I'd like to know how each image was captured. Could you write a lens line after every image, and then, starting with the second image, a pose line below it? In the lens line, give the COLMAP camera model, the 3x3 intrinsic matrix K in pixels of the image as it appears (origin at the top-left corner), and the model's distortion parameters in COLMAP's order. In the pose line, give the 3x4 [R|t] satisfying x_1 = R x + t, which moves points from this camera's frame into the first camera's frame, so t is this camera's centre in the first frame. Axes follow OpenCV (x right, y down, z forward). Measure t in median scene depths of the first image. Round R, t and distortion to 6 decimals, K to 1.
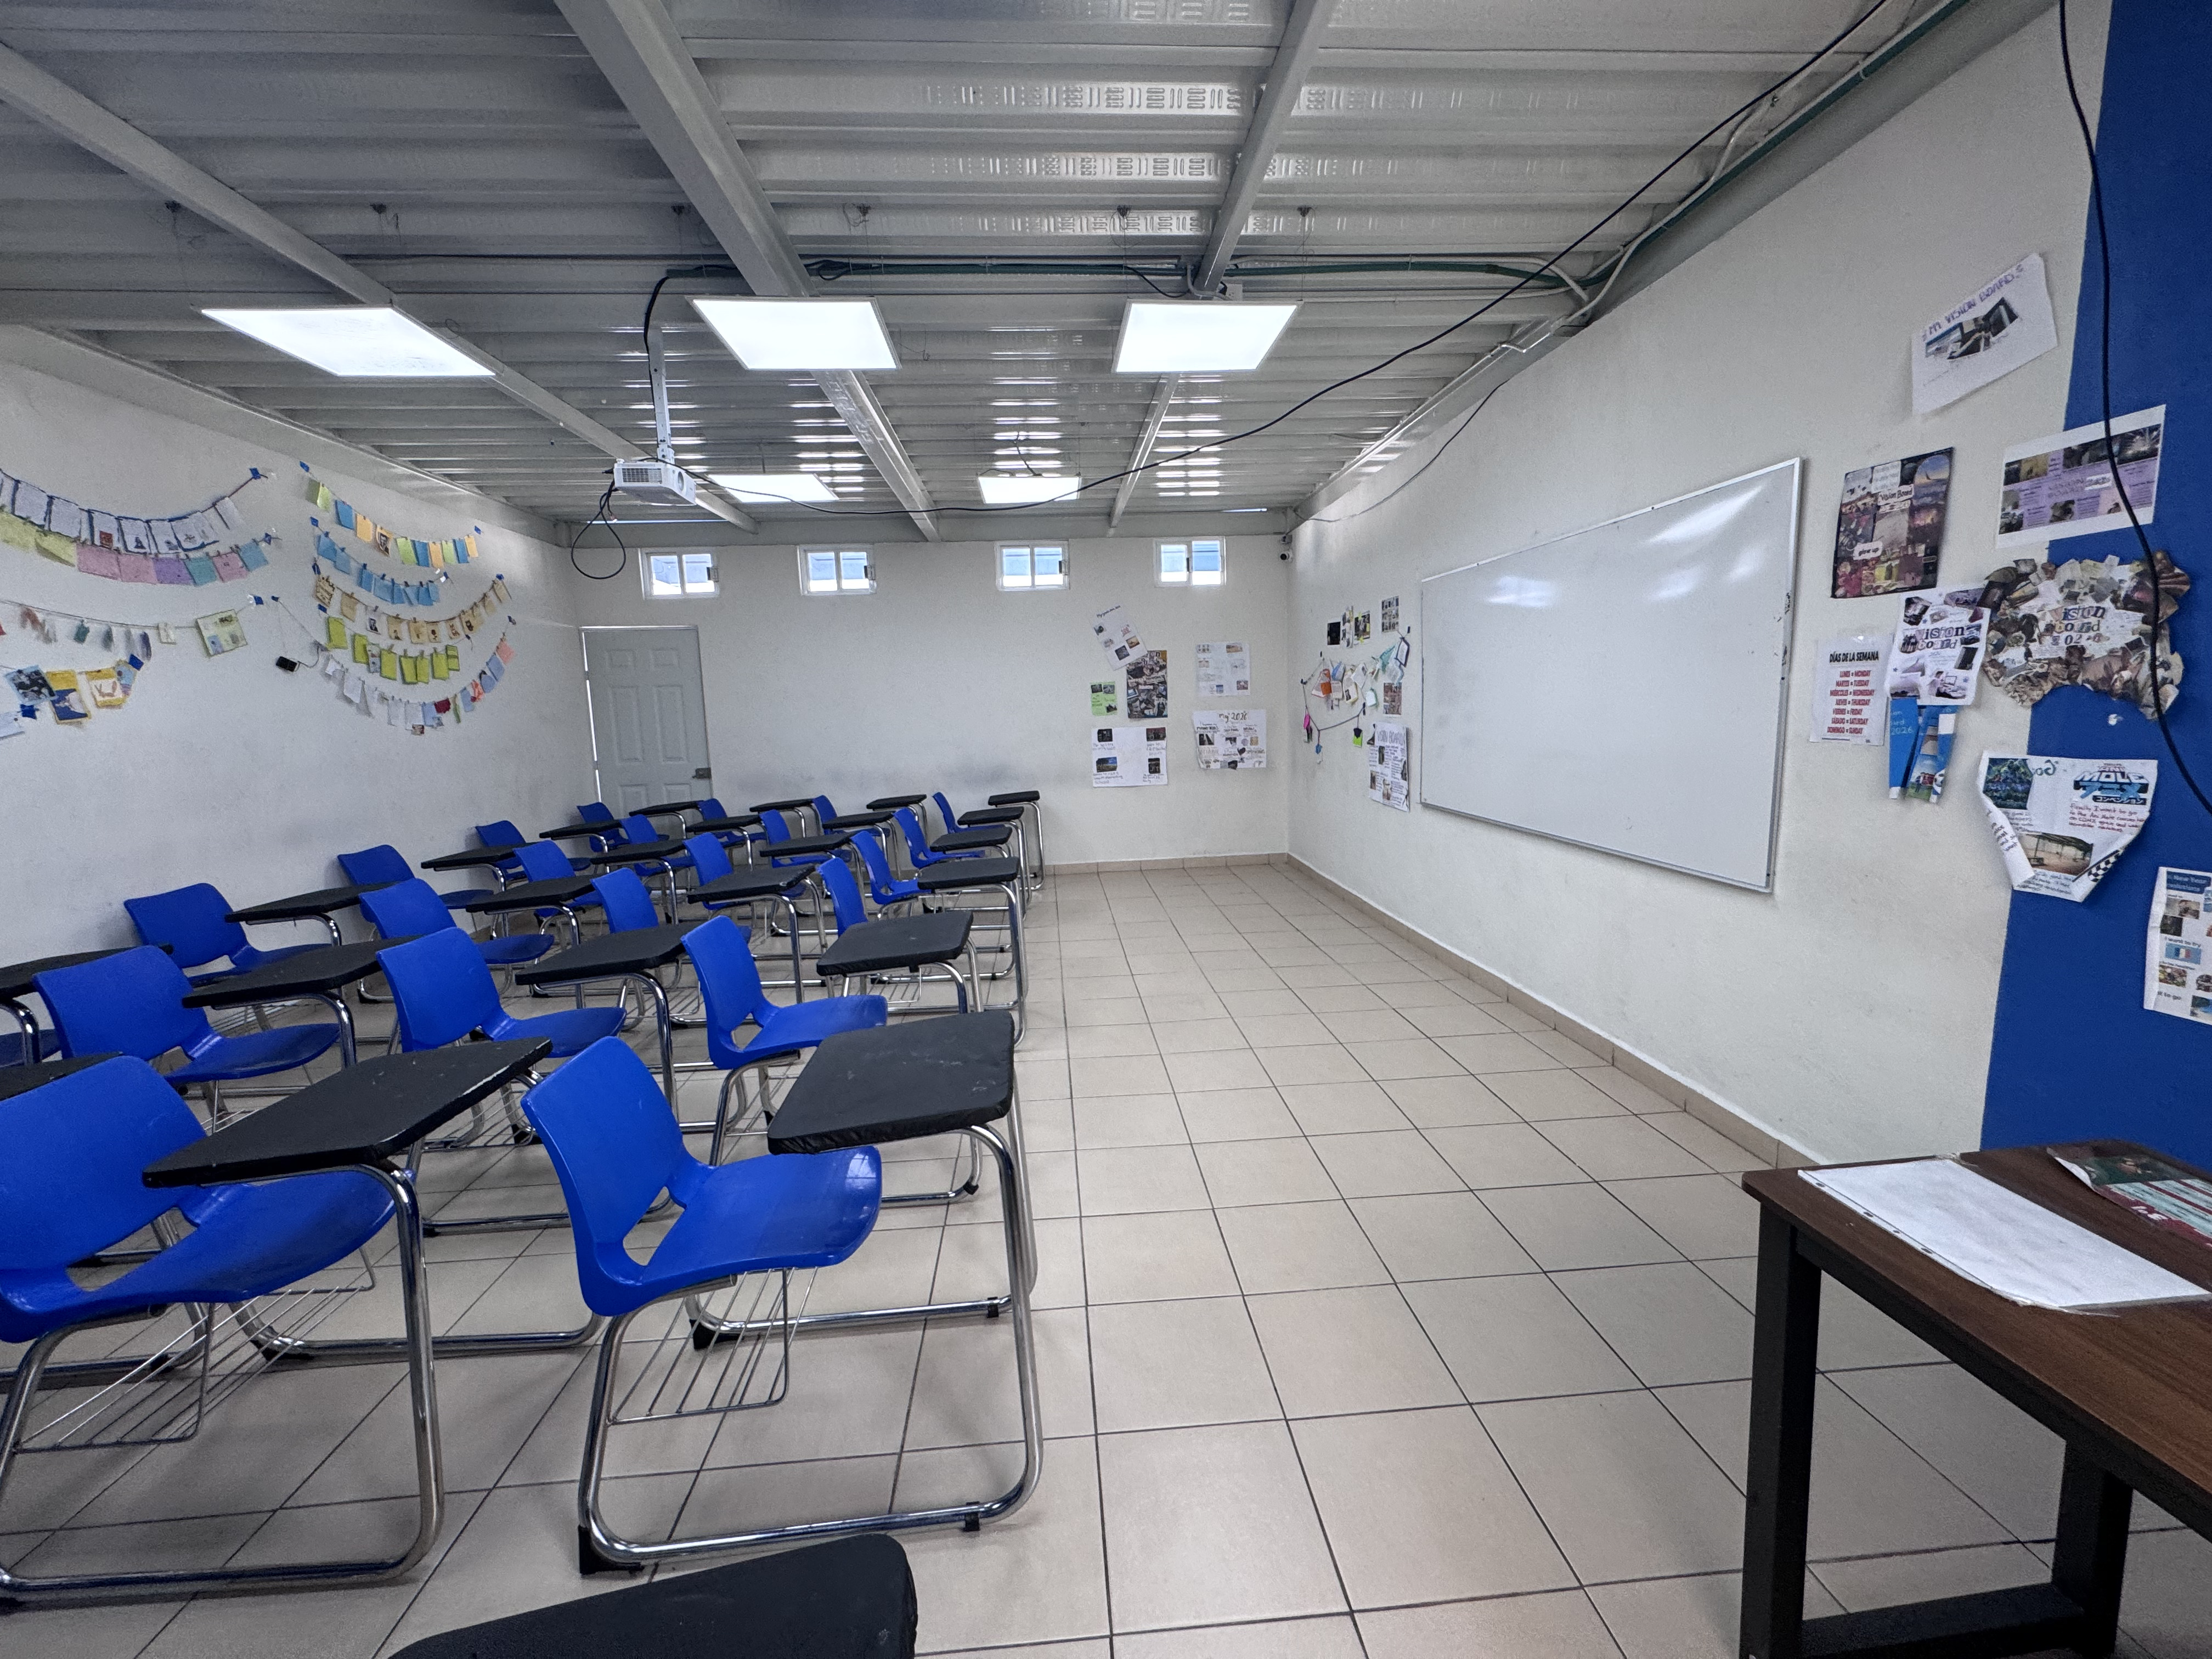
lens RADIAL K [[884.0, 0, 1106.8], [0, 884.0, 825.2], [0, 0, 1]] dist [-0.002519, 0.000059]
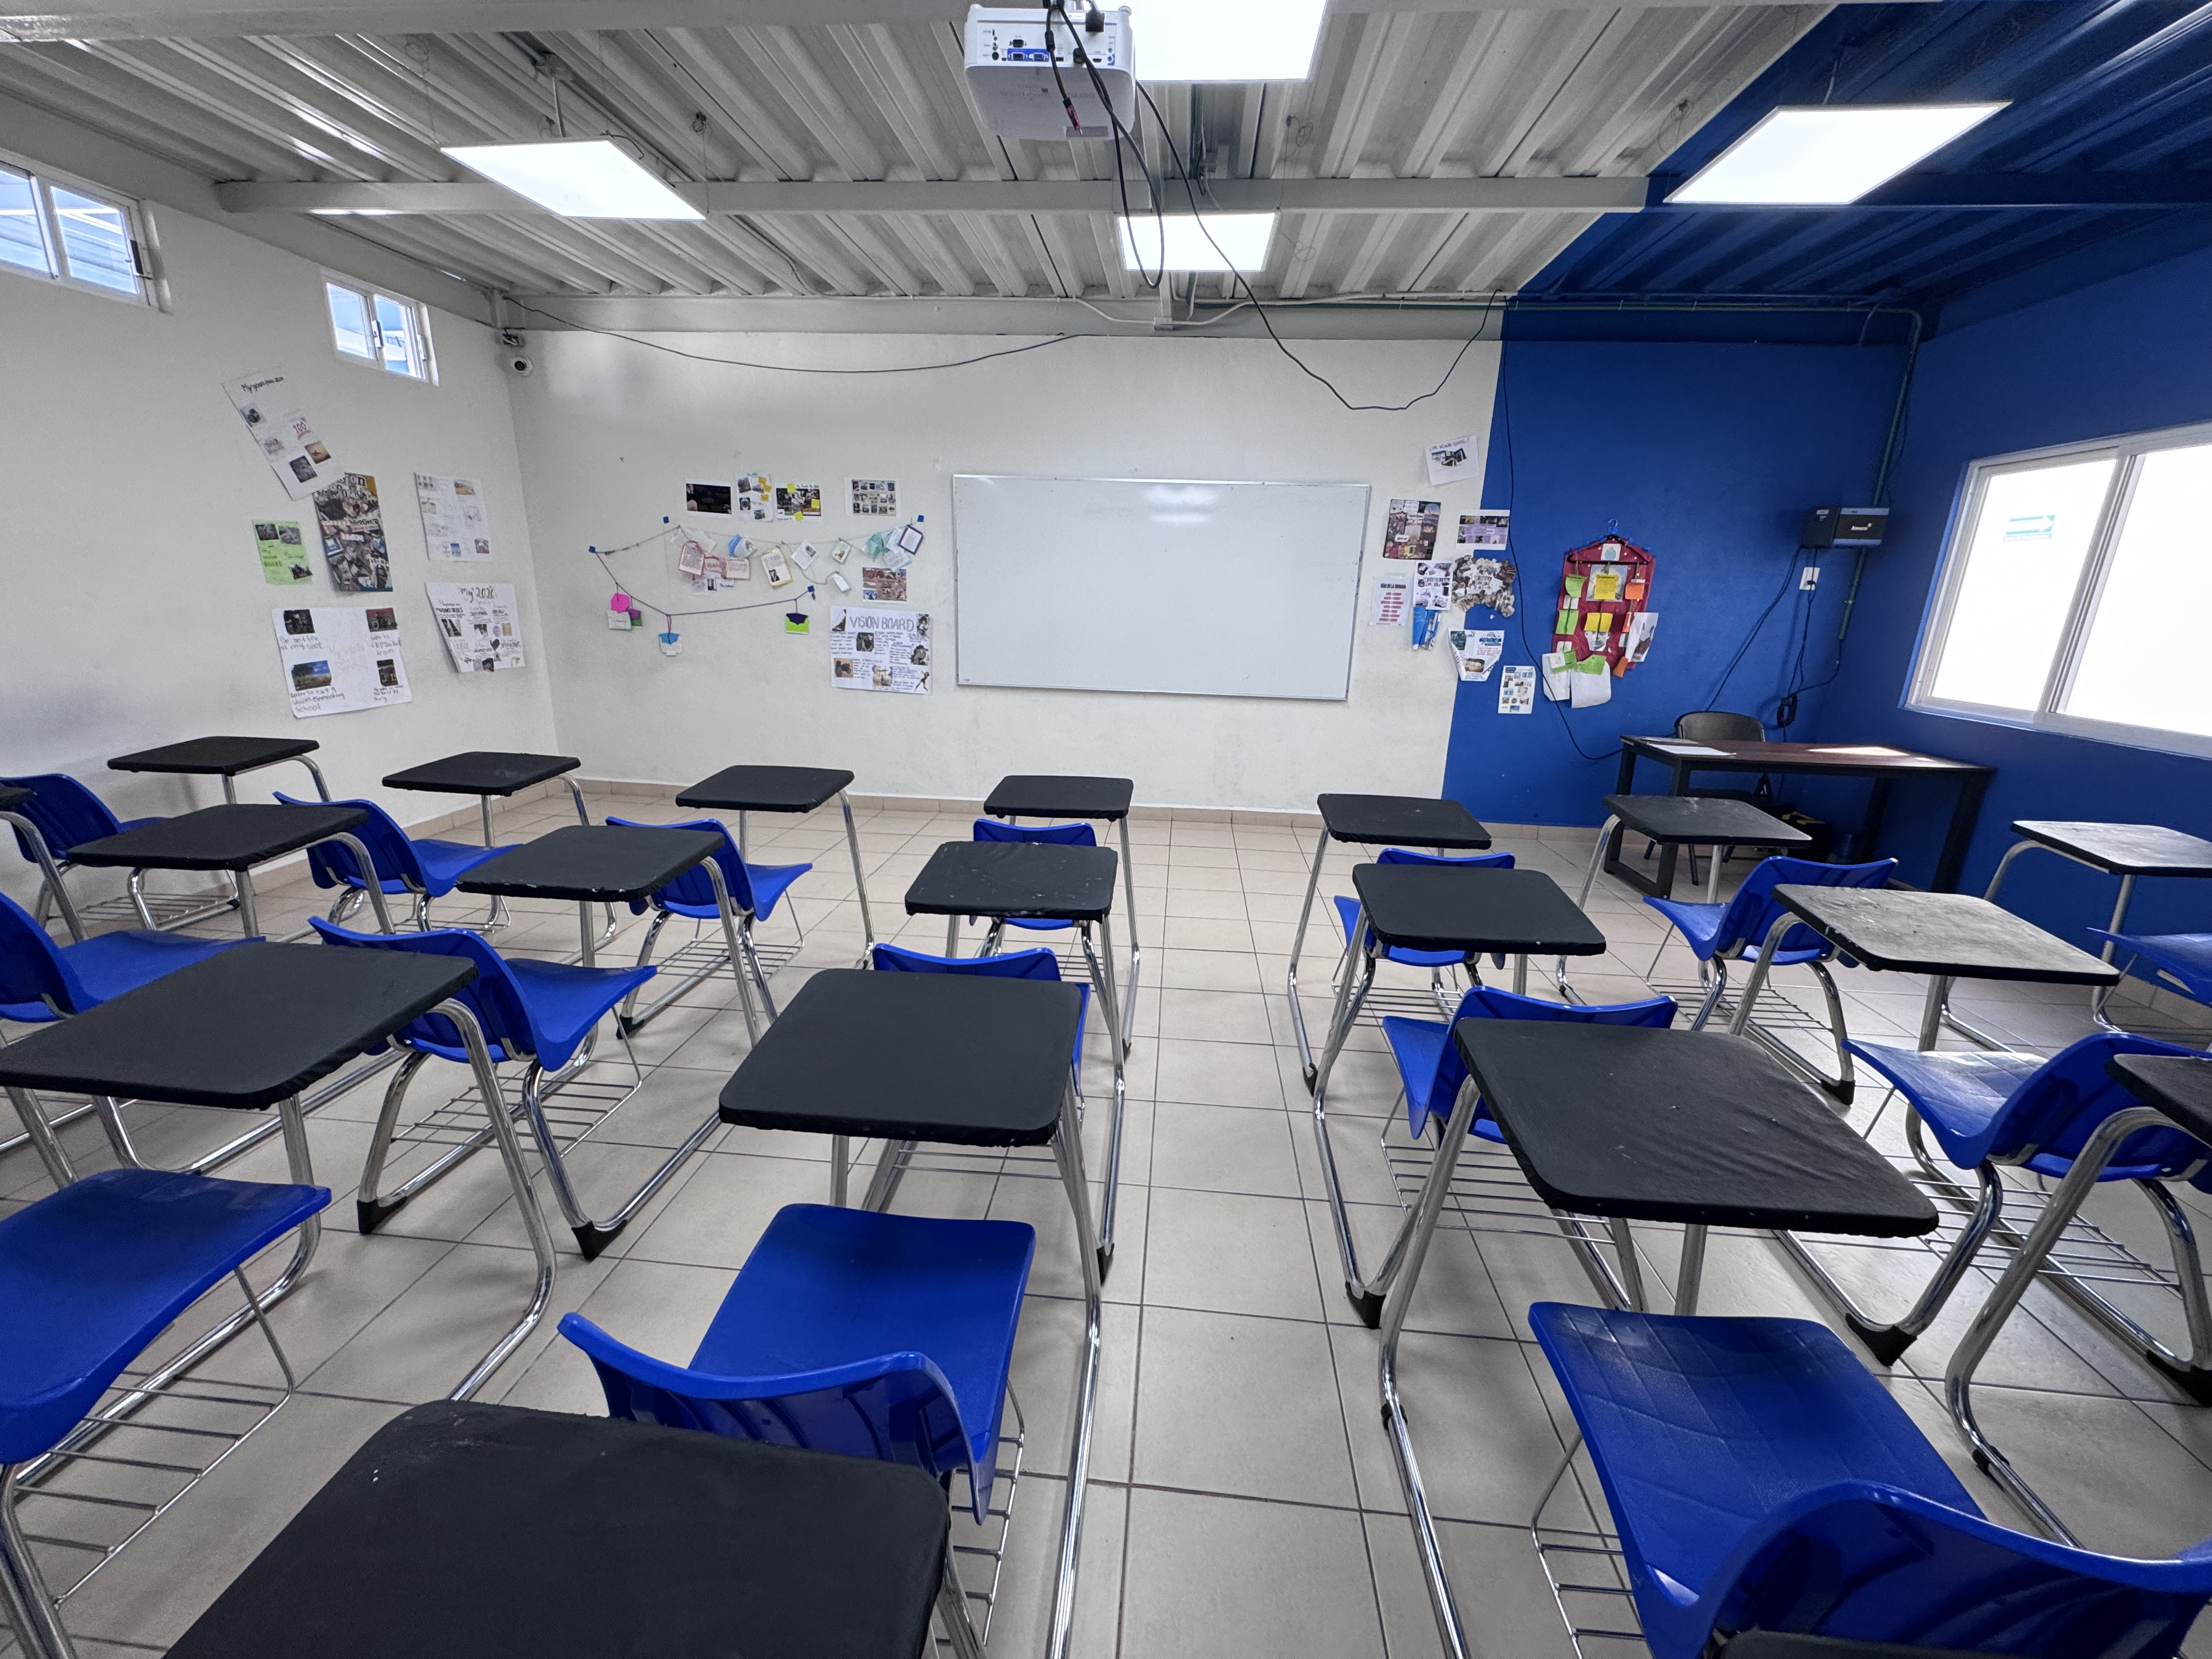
lens RADIAL K [[884.0, 0, 1107.6], [0, 884.0, 830.7], [0, 0, 1]] dist [-0.002519, 0.000059]
pose [[0.159746, -0.229760, 0.960048, -1.539755], [0.098494, 0.971394, 0.216086, -0.142780], [-0.982232, 0.060040, 0.177807, 1.335919]]
